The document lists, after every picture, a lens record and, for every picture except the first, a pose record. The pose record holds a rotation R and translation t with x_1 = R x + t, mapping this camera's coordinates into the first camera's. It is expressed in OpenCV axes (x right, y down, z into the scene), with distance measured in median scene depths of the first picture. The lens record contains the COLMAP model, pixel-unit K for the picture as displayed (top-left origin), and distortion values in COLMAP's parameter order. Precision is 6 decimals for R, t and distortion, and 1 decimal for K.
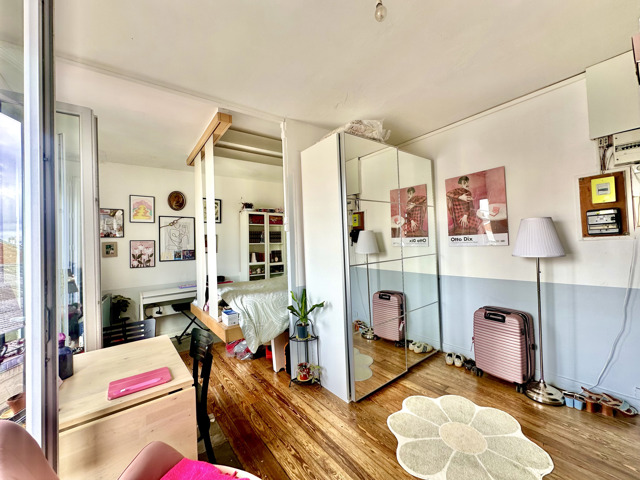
lens RADIAL K [[255.1, 0, 319.4], [0, 255.1, 239.4], [0, 0, 1]] dist [-0.002083, -0.000119]
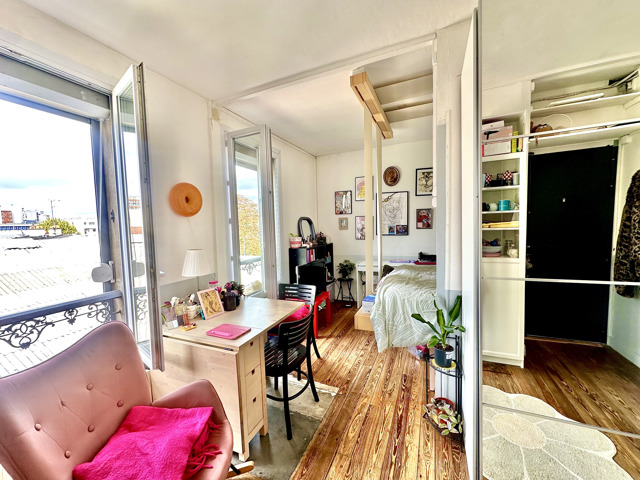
lens RADIAL K [[255.1, 0, 321.8], [0, 255.1, 239.3], [0, 0, 1]] dist [-0.002083, -0.000119]
pose [[0.478102, 0.079659, -0.874684, 0.344143], [0.028760, 0.993925, 0.106239, -0.028983], [0.877833, -0.075949, 0.472906, 0.412310]]
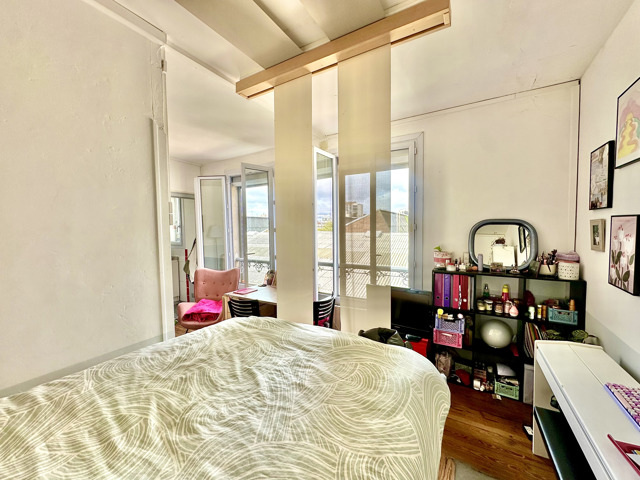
lens RADIAL K [[255.1, 0, 322.7], [0, 255.1, 239.0], [0, 0, 1]] dist [-0.002083, -0.000119]
pose [[-0.924566, 0.067871, -0.374929, -0.248011], [0.056933, 0.997569, 0.040190, 0.000680], [0.376745, 0.015812, -0.926182, 1.766342]]
